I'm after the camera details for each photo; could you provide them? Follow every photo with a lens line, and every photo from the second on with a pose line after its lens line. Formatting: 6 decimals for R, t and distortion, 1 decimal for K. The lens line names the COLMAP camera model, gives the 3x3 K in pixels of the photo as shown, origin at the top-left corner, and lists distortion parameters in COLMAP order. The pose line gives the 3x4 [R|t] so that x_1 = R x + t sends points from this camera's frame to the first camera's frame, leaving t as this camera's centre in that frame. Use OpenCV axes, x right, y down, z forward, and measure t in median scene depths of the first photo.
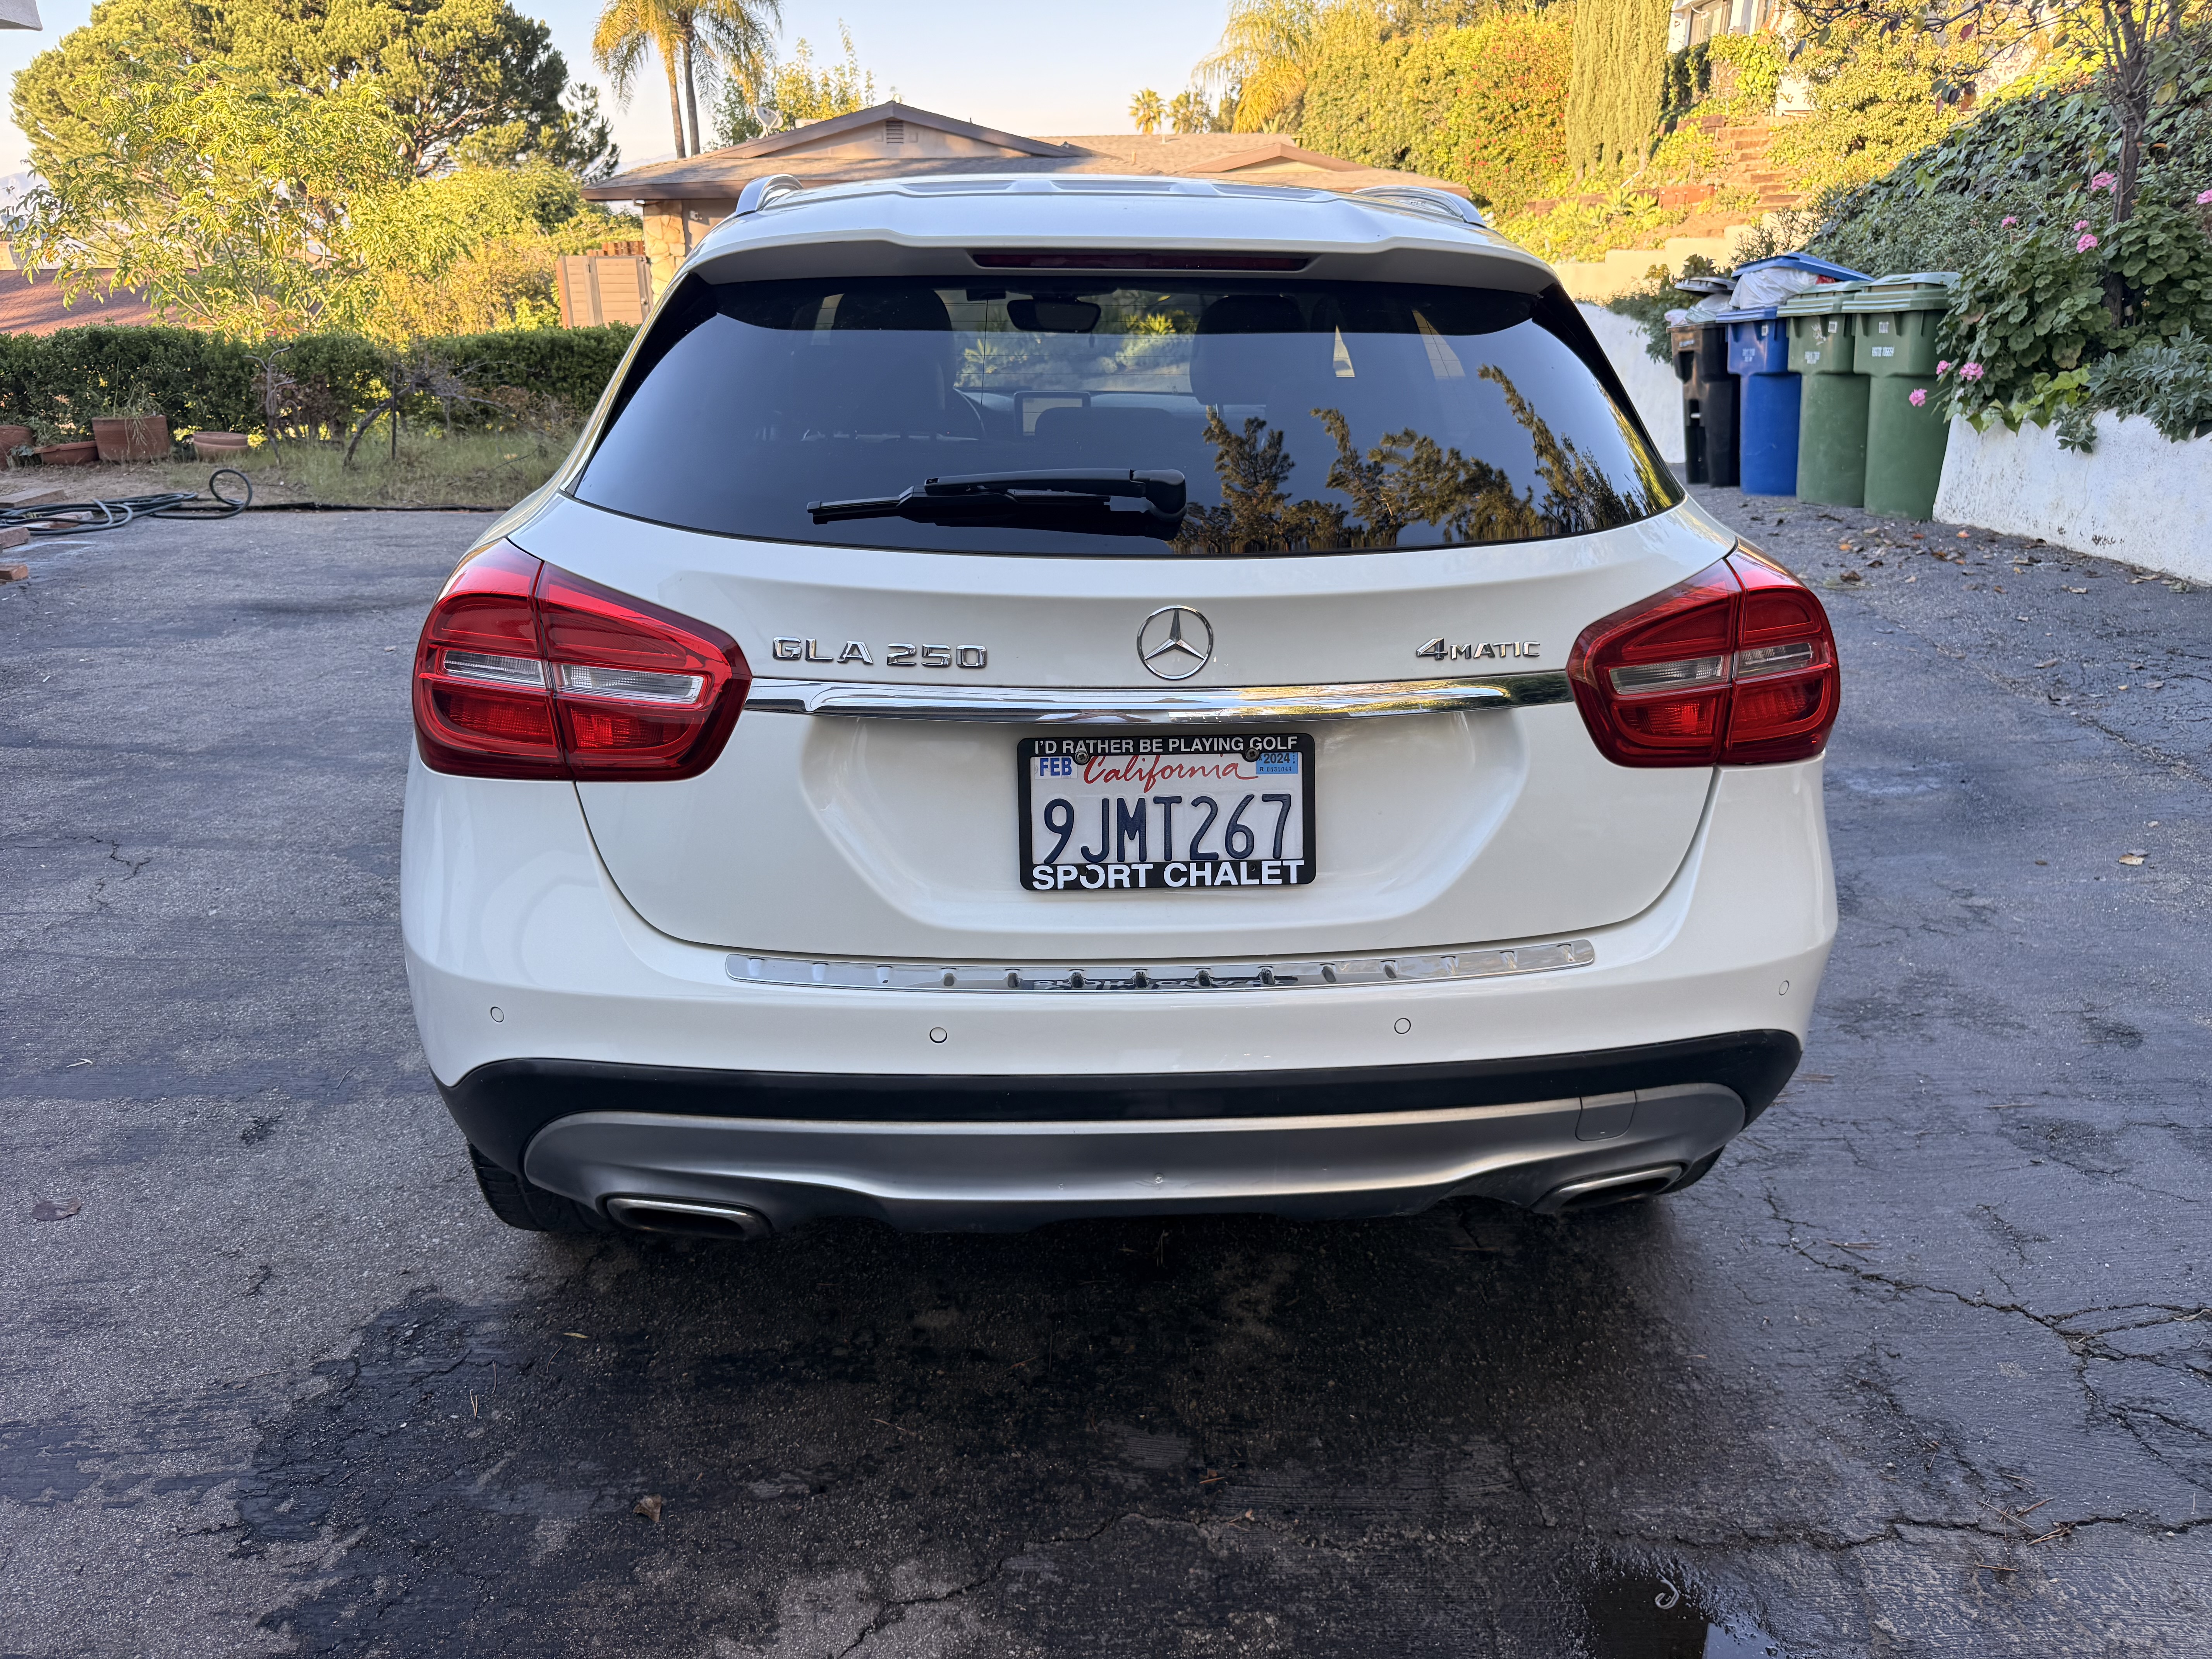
lens RADIAL K [[1565.3, 0, 1103.1], [0, 1565.3, 829.5], [0, 0, 1]] dist [-0.002481, -0.002531]
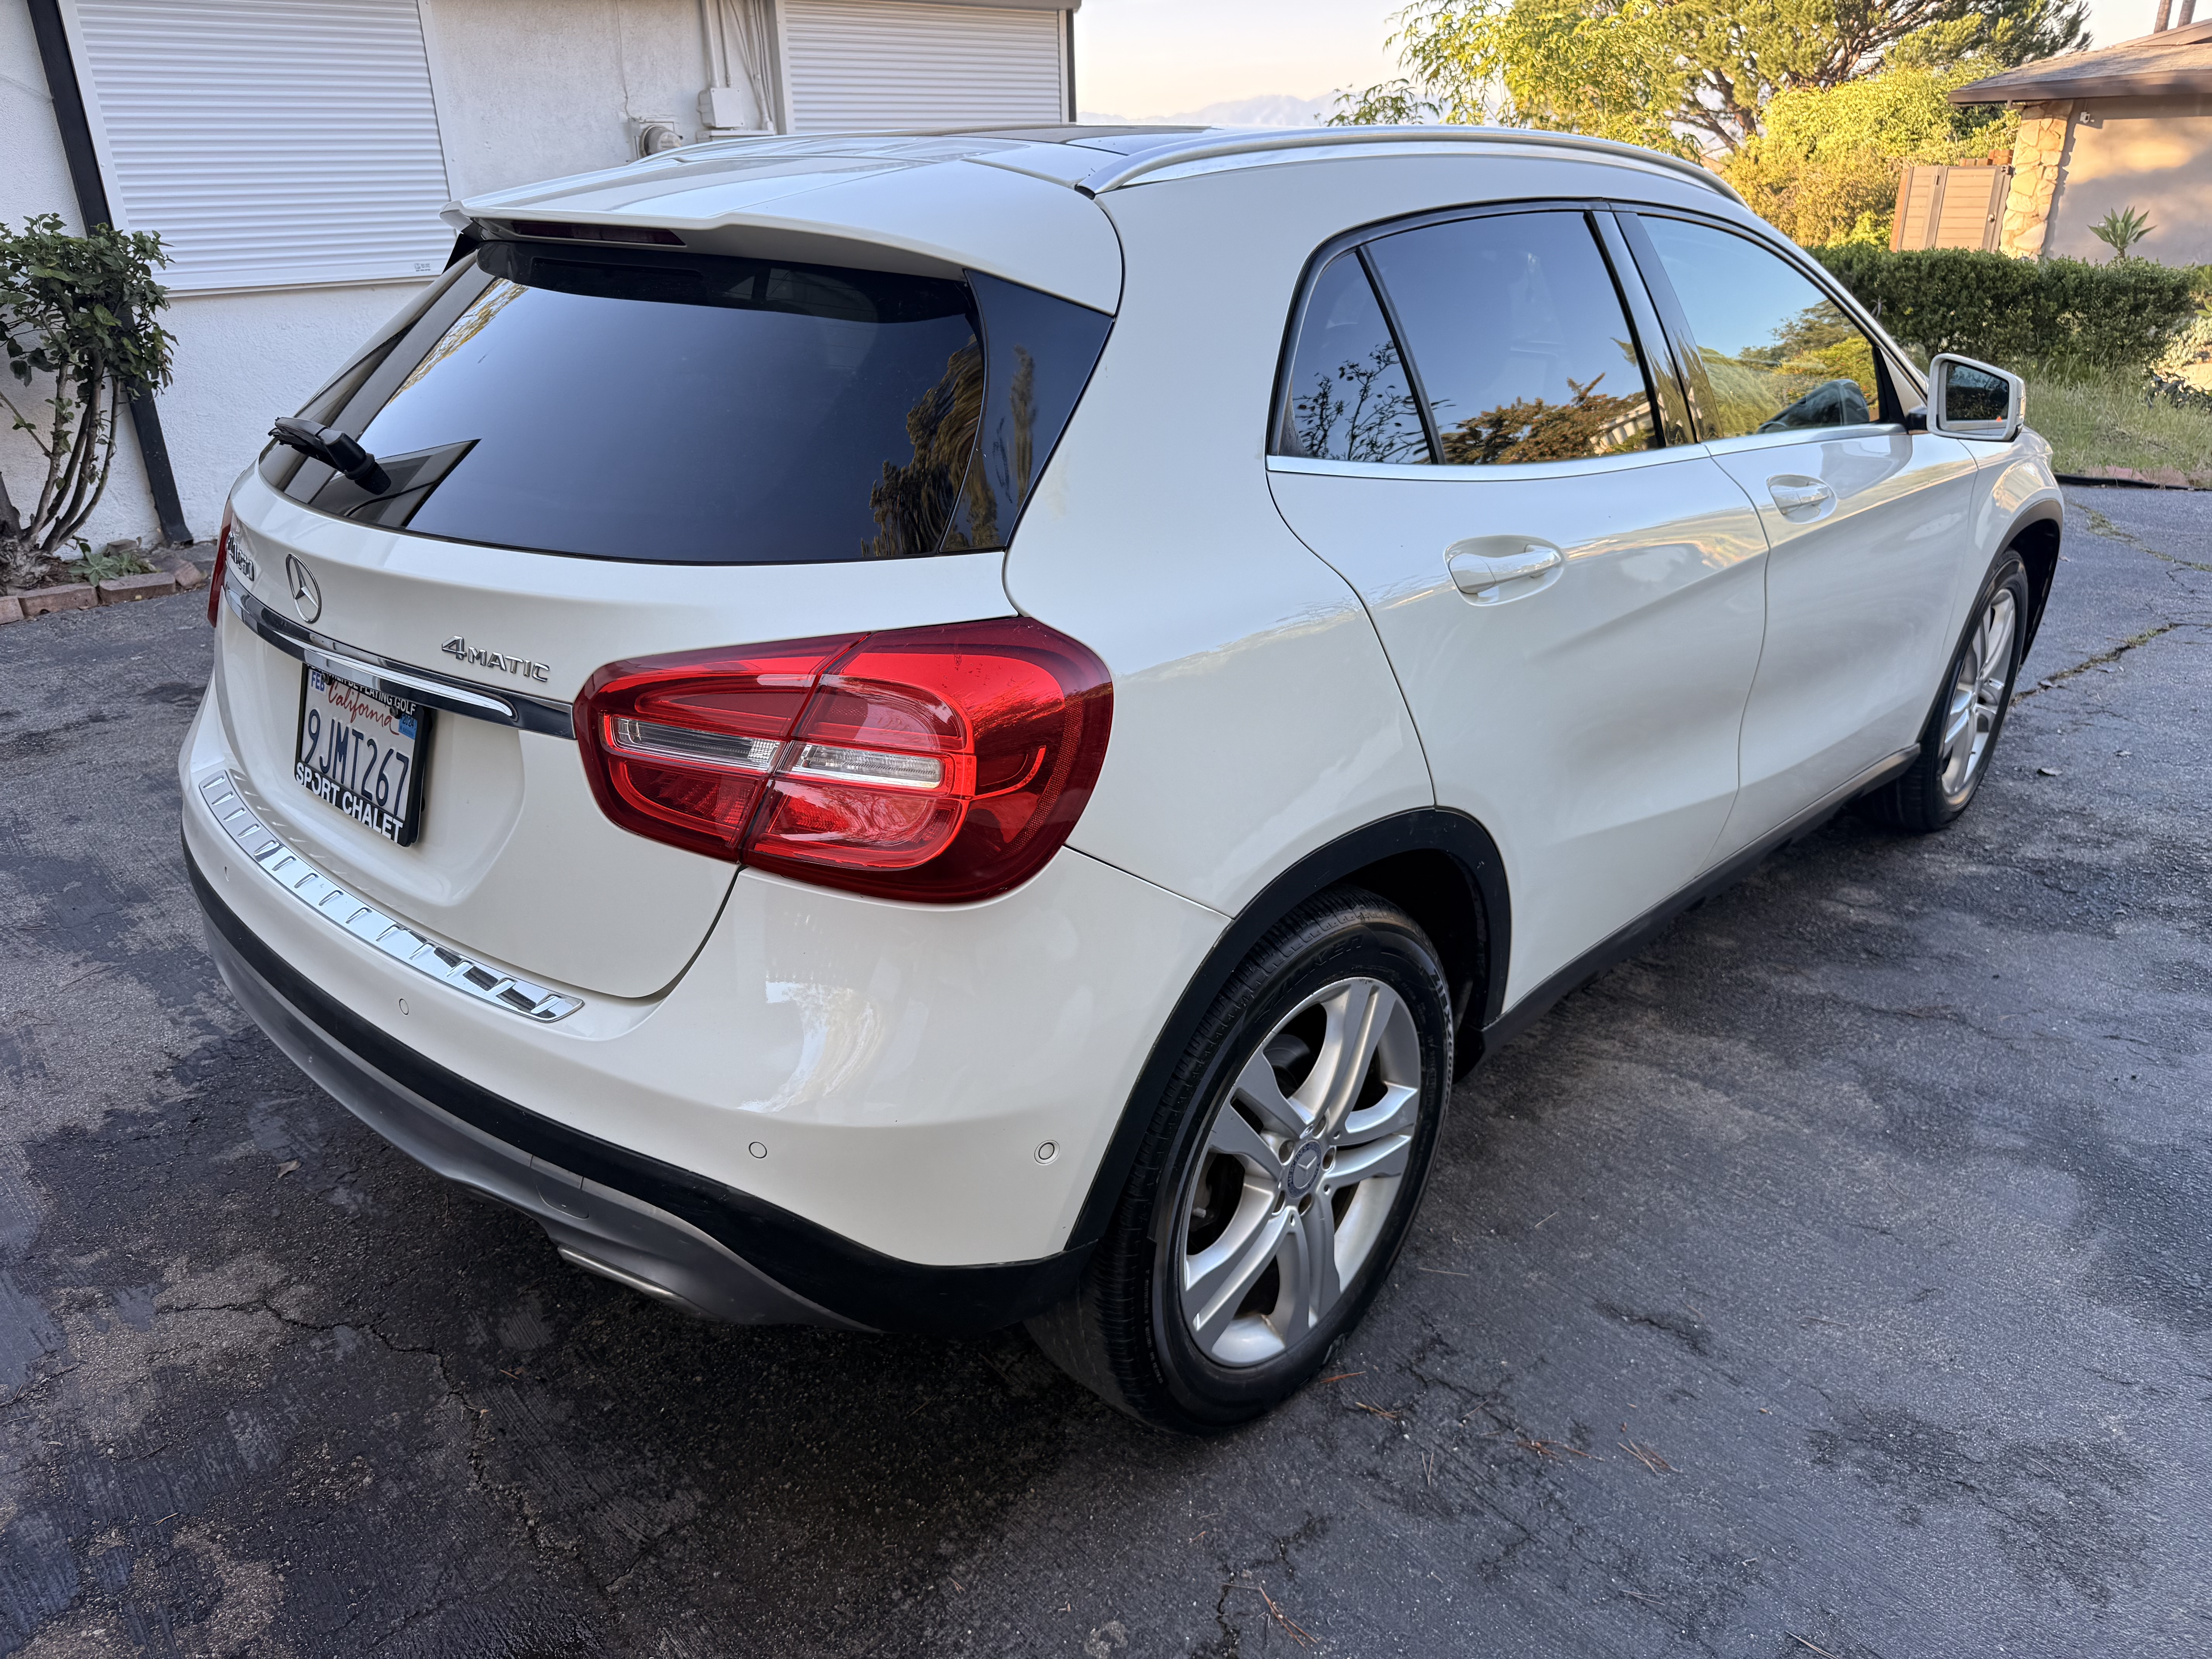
lens RADIAL K [[1581.8, 0, 1096.2], [0, 1581.8, 821.0], [0, 0, 1]] dist [-0.008164, 0.002968]
pose [[0.678578, 0.276997, -0.680297, 0.228393], [-0.246735, 0.958312, 0.144085, -0.048688], [0.691848, 0.070080, 0.718635, 0.108606]]
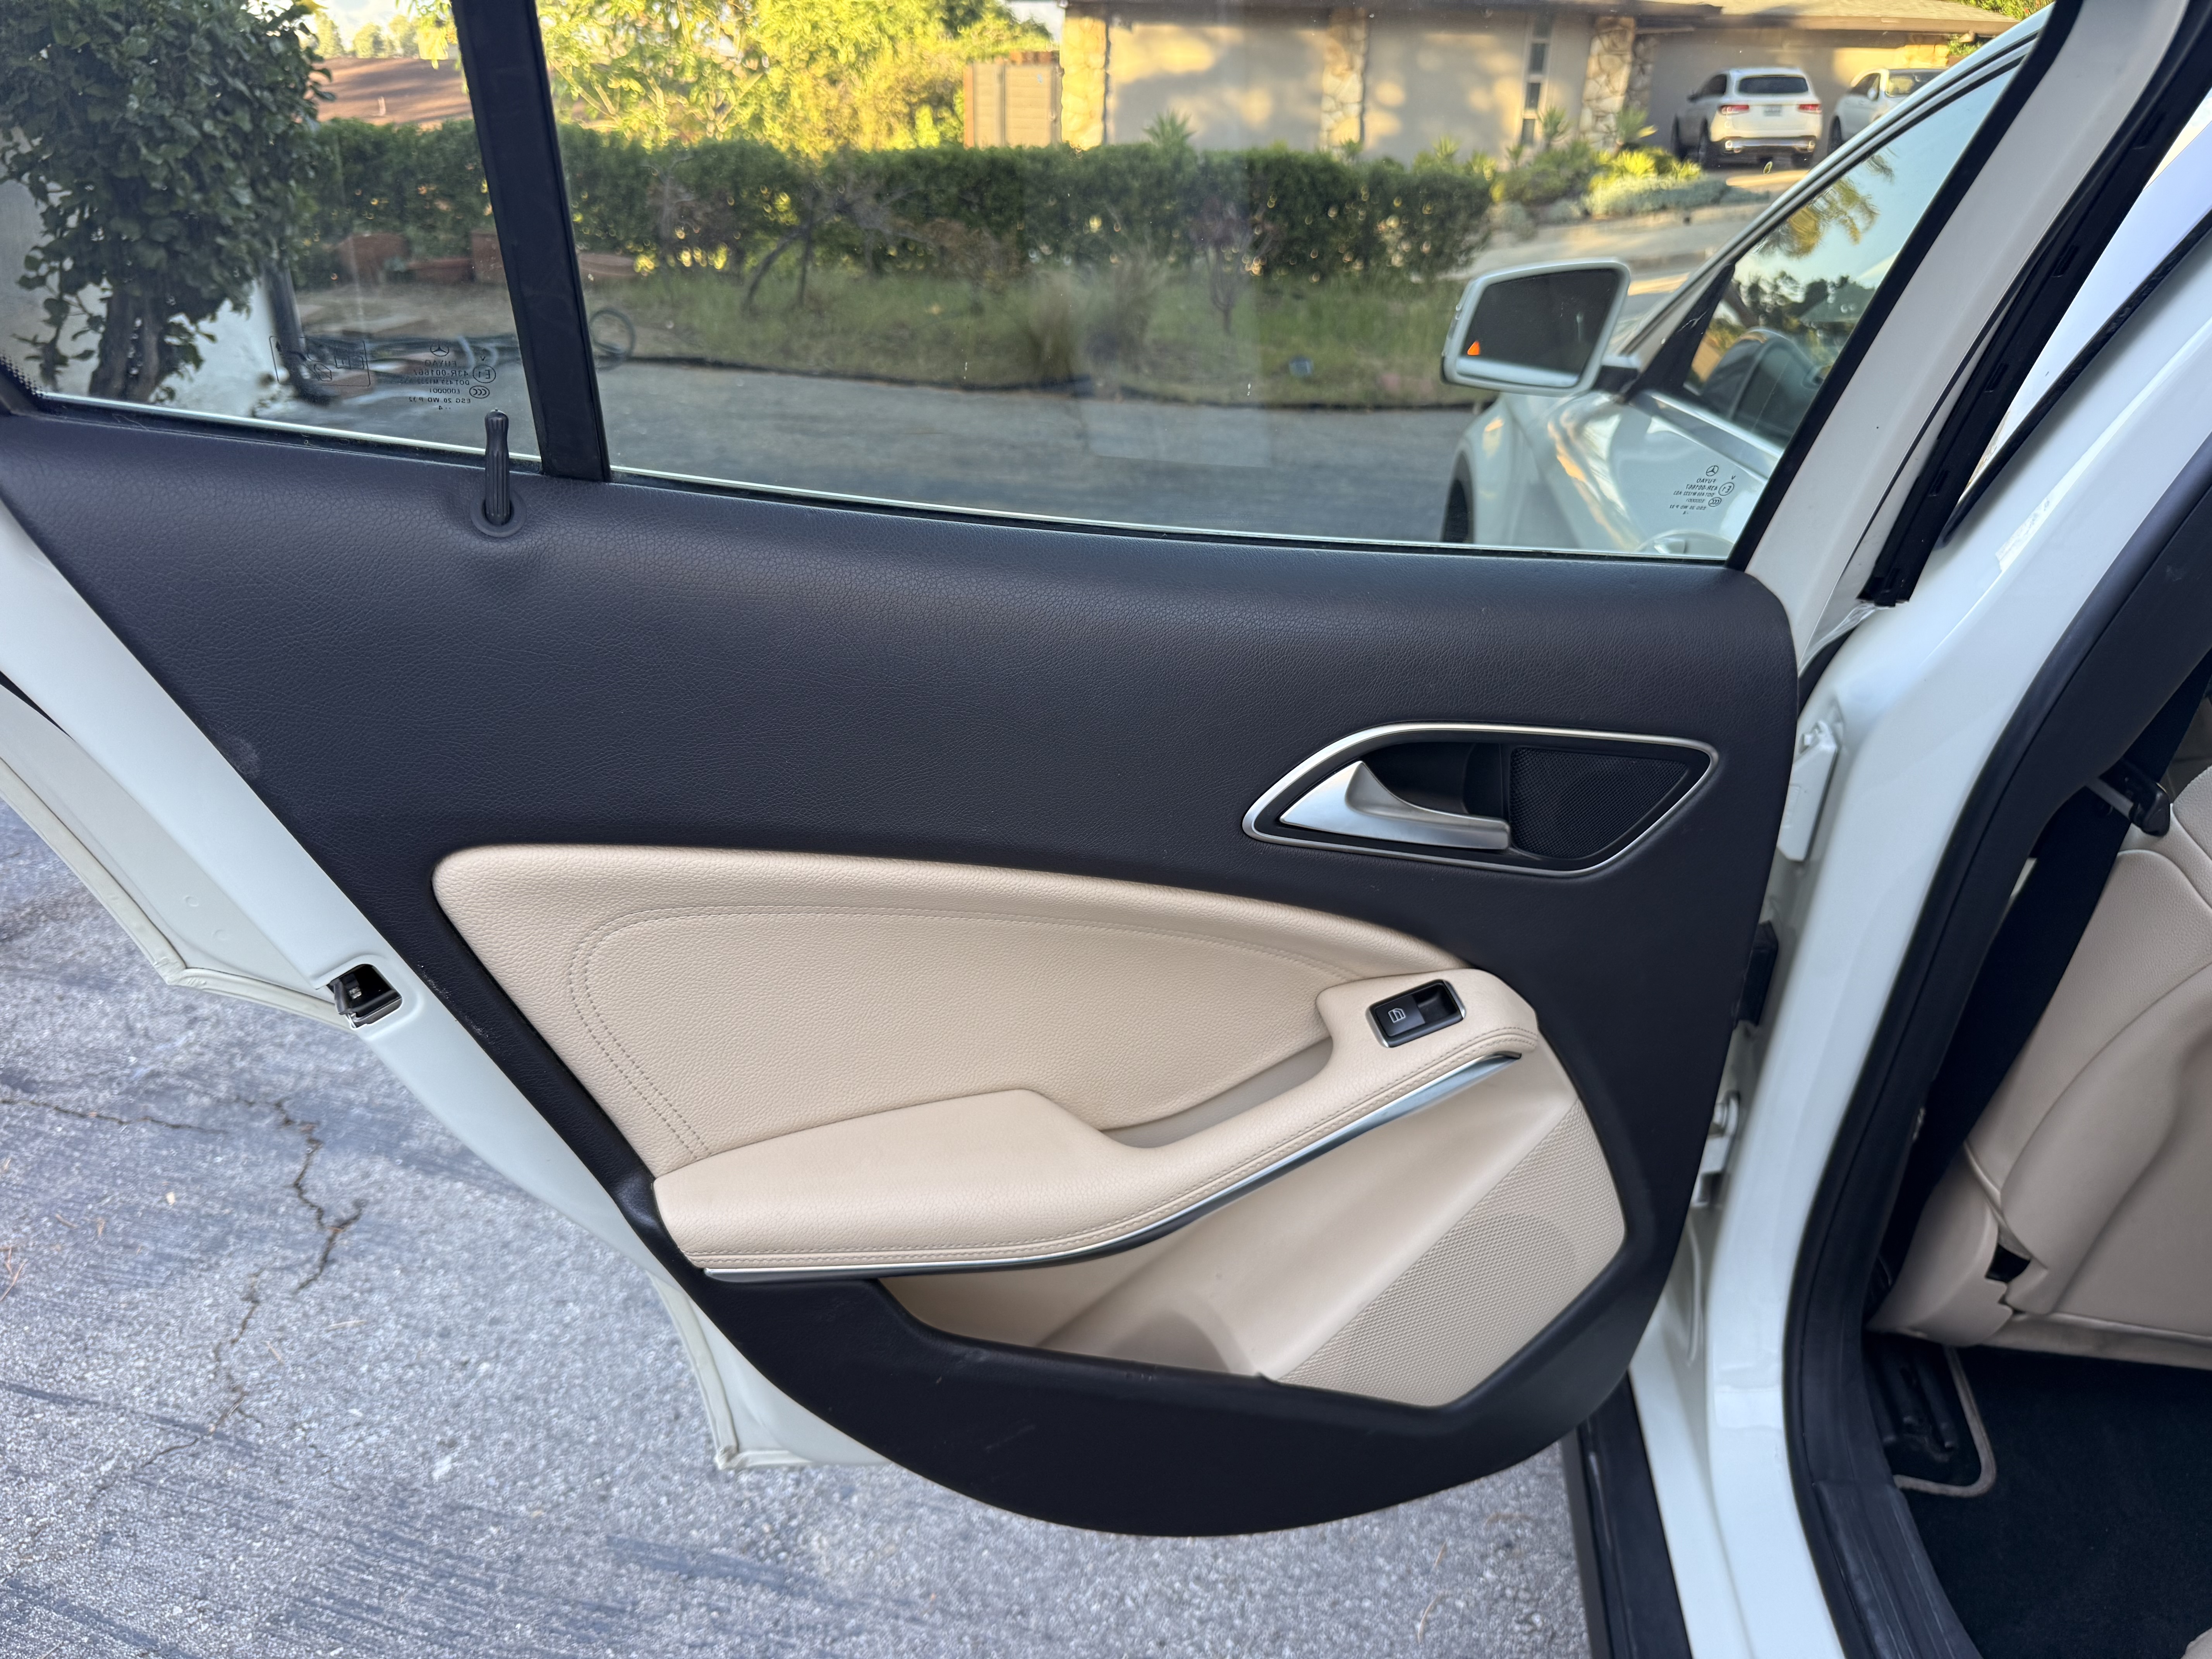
lens RADIAL K [[1571.0, 0, 1111.6], [0, 1571.0, 838.3], [0, 0, 1]] dist [-0.011716, 0.003280]
pose [[0.974793, 0.128964, -0.182063, -0.138999], [-0.110460, 0.987952, 0.108393, -0.085367], [0.193848, -0.085550, 0.977294, 0.263769]]
